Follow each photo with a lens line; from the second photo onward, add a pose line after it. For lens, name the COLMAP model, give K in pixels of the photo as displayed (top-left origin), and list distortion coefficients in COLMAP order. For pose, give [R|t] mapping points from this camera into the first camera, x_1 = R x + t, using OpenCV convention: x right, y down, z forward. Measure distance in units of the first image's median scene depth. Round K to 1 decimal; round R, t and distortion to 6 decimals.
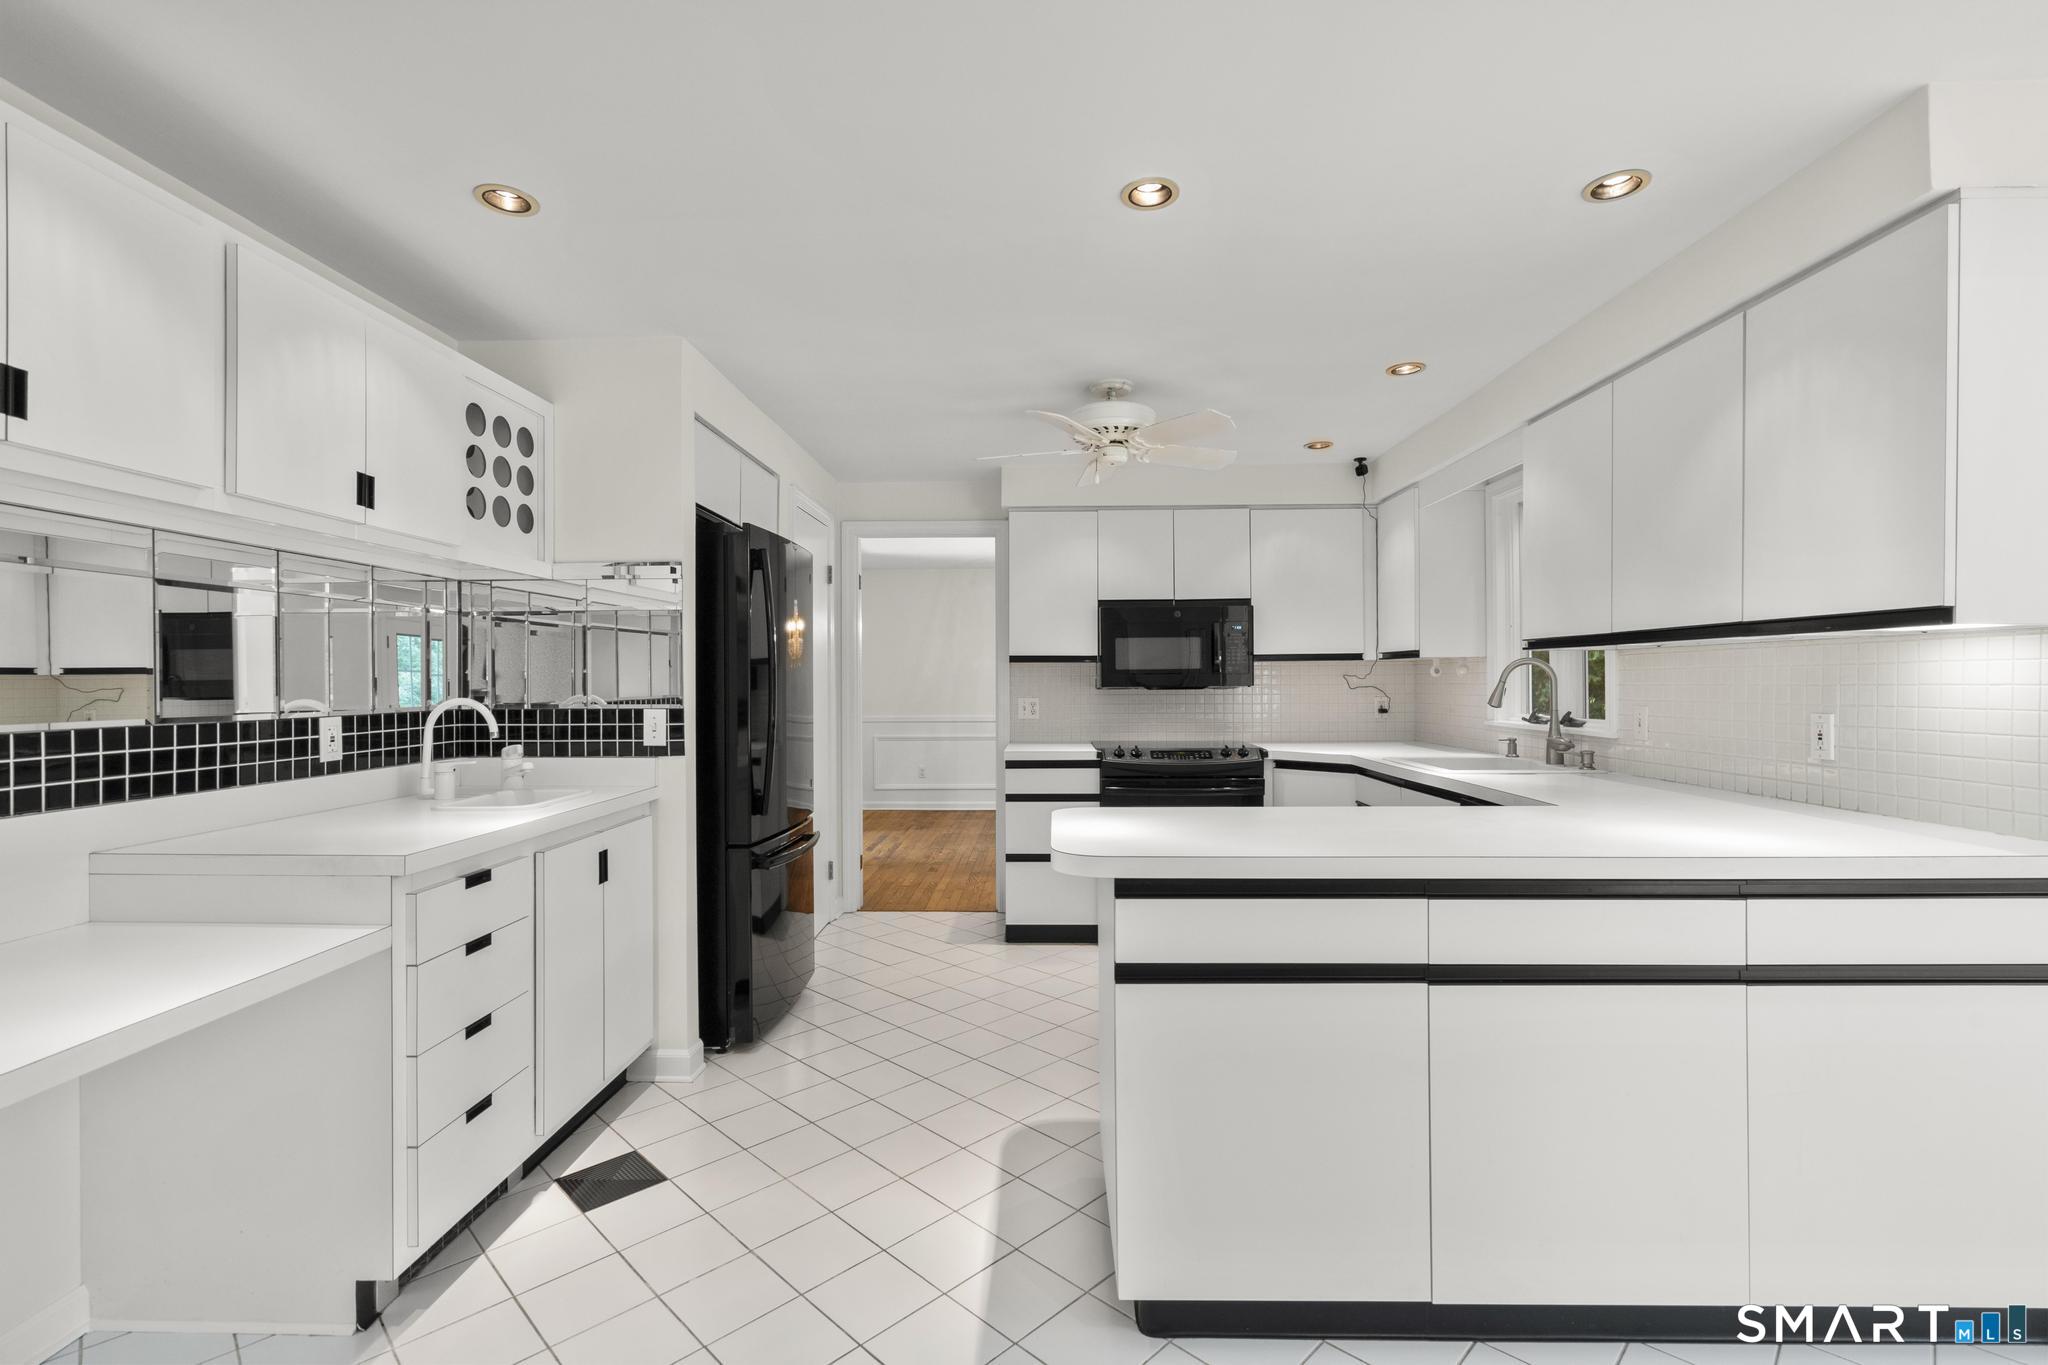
lens RADIAL K [[922.2, 0, 1030.5], [0, 922.2, 683.0], [0, 0, 1]] dist [-0.006185, 0.001896]
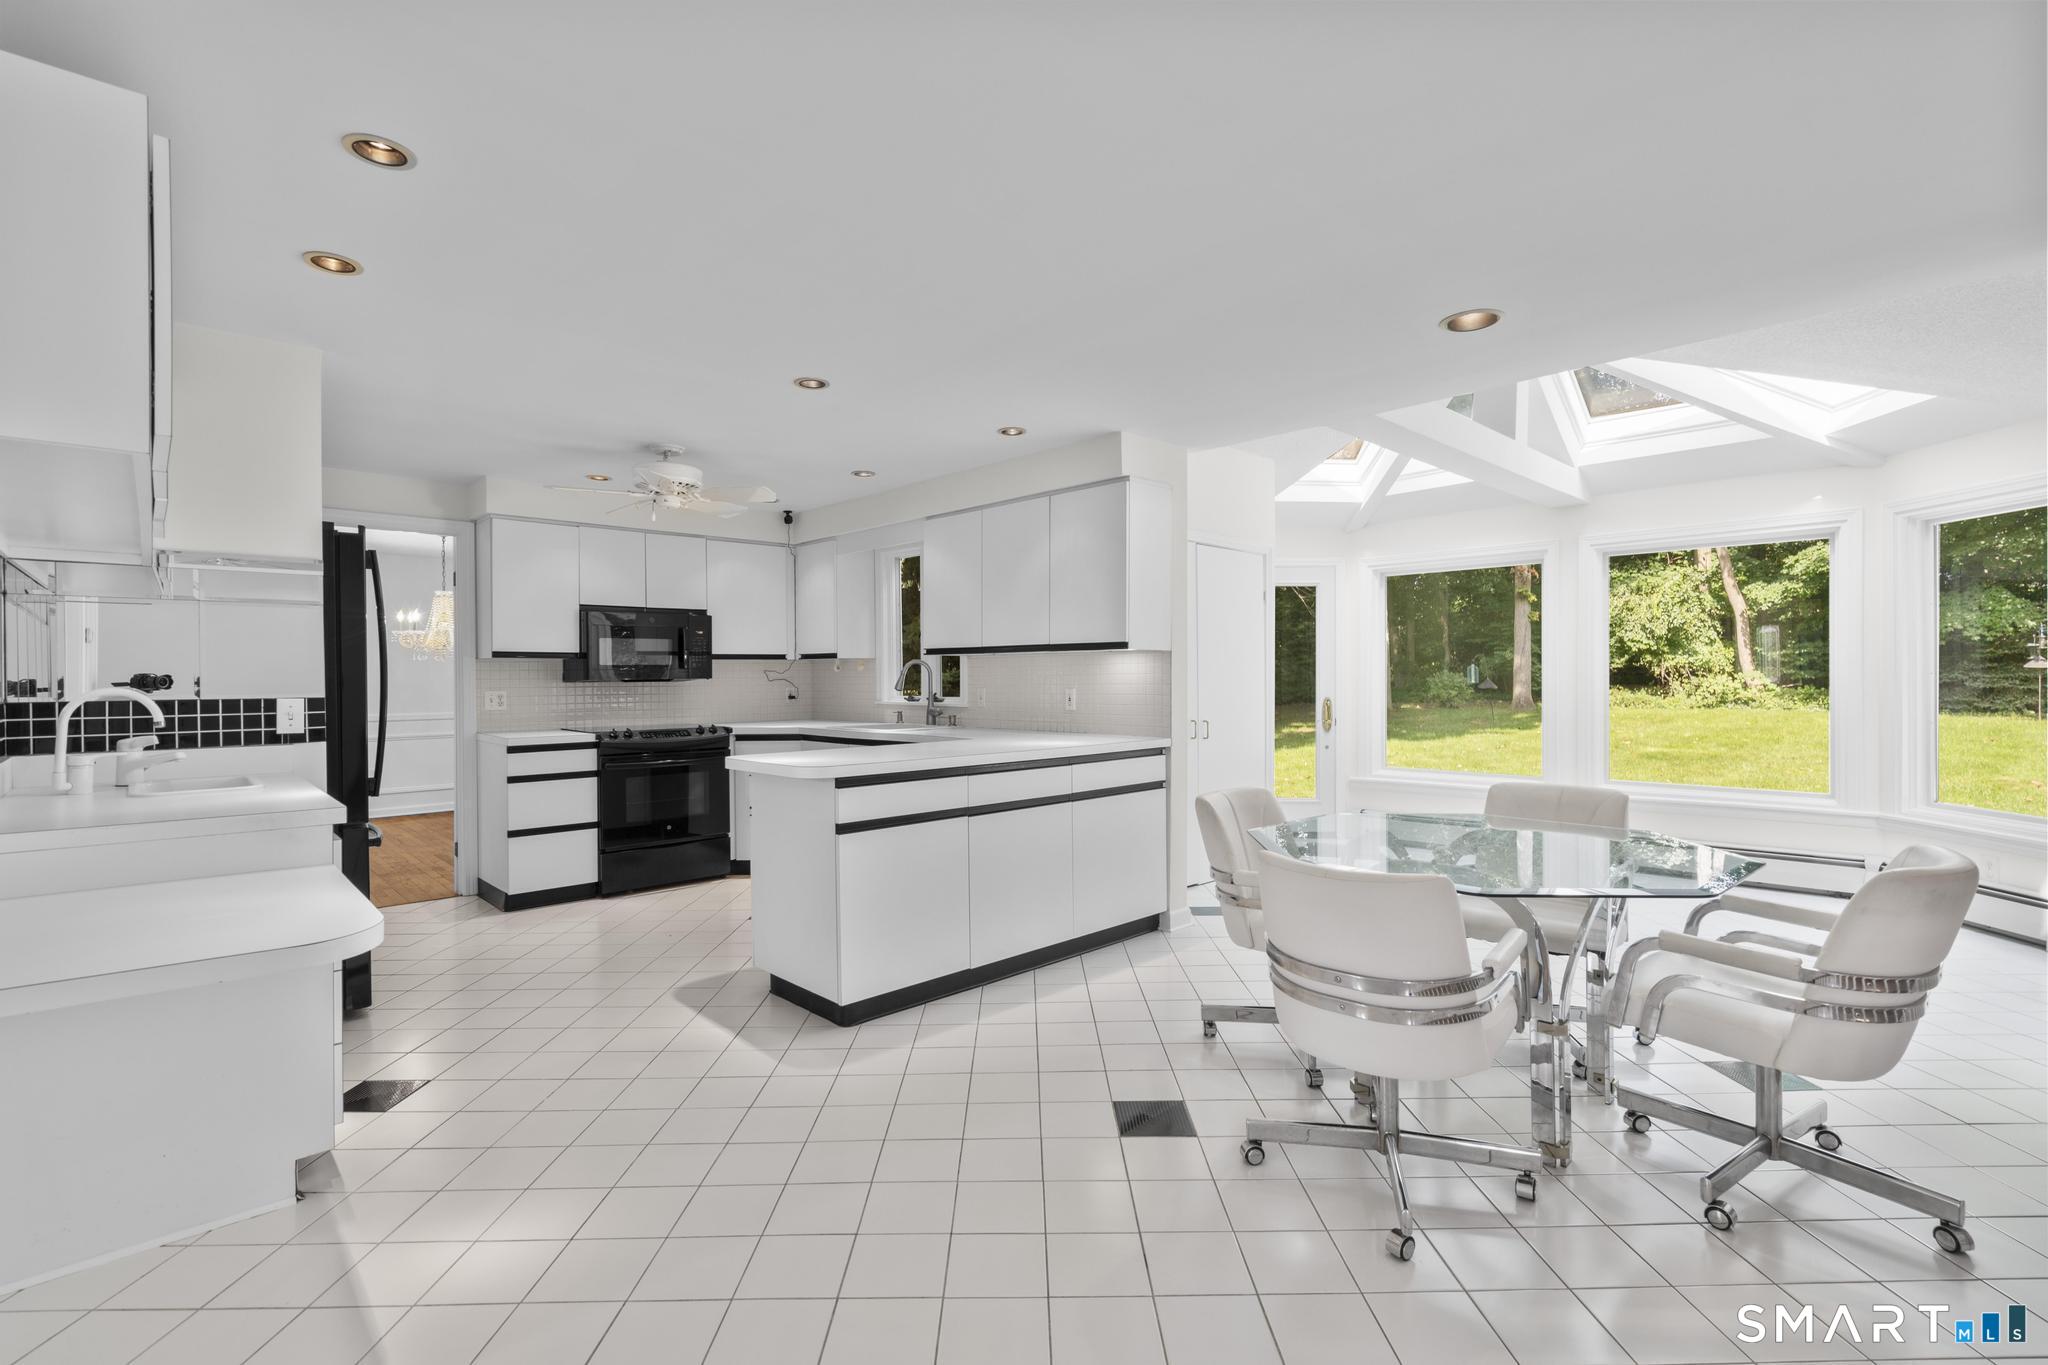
lens RADIAL K [[922.2, 0, 1032.7], [0, 922.2, 683.6], [0, 0, 1]] dist [-0.006185, 0.001896]
pose [[0.704860, -0.006333, 0.709318, -0.465997], [0.004681, 0.999980, 0.004276, 0.008854], [-0.709331, 0.000306, 0.704876, -0.284930]]
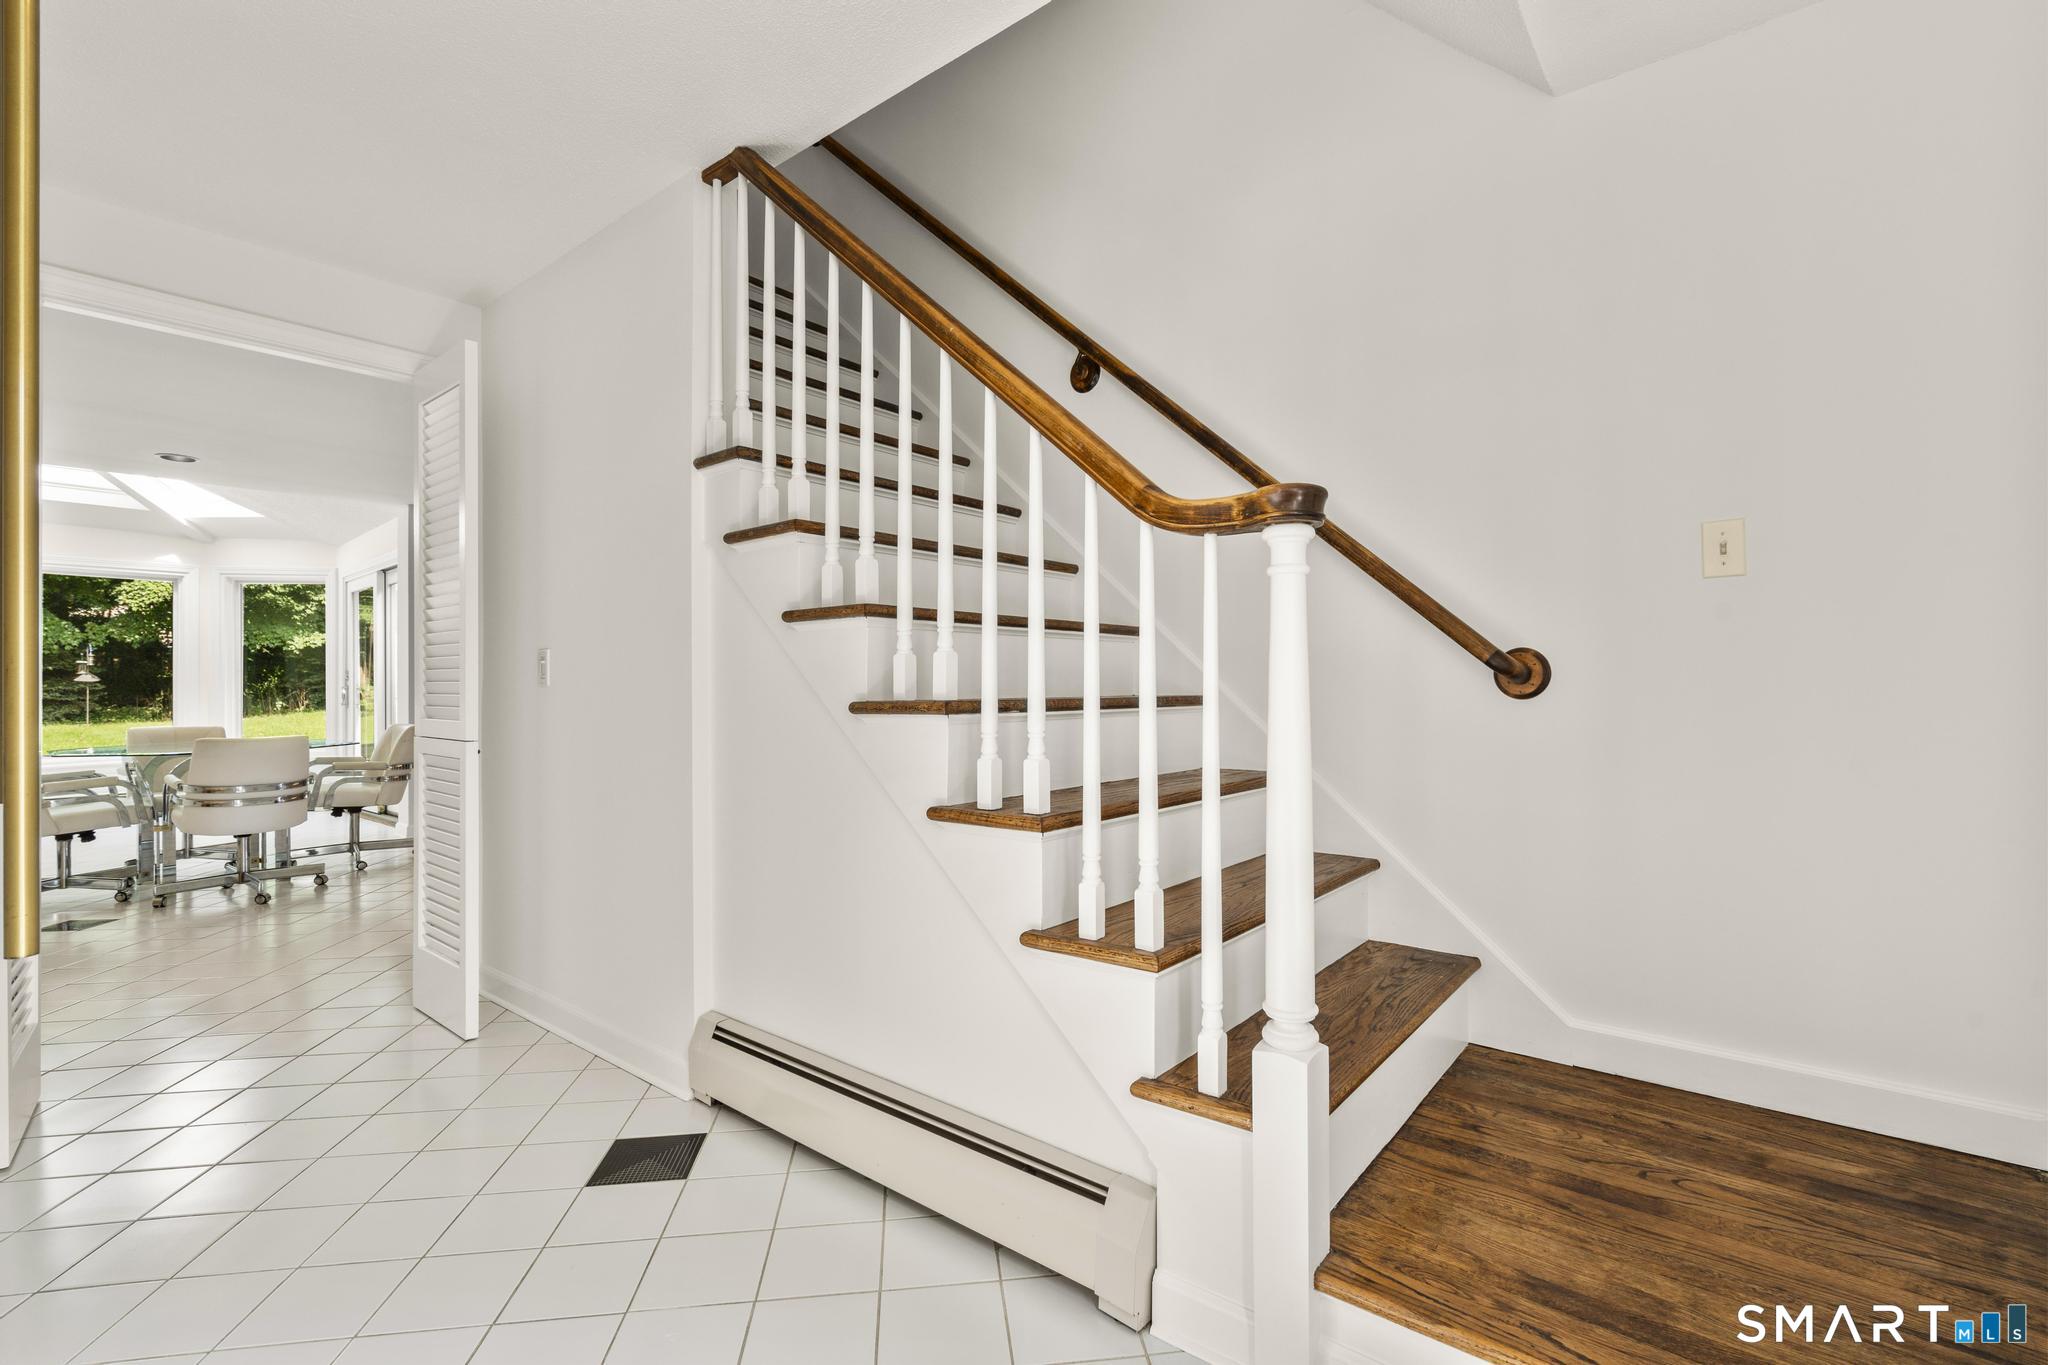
lens RADIAL K [[922.2, 0, 1061.7], [0, 922.2, 687.6], [0, 0, 1]] dist [-0.006185, 0.001896]
pose [[-0.799557, 0.006045, 0.600560, -1.641386], [0.006074, 0.999980, -0.001979, 0.066603], [-0.600560, 0.002065, -0.799577, 0.352658]]
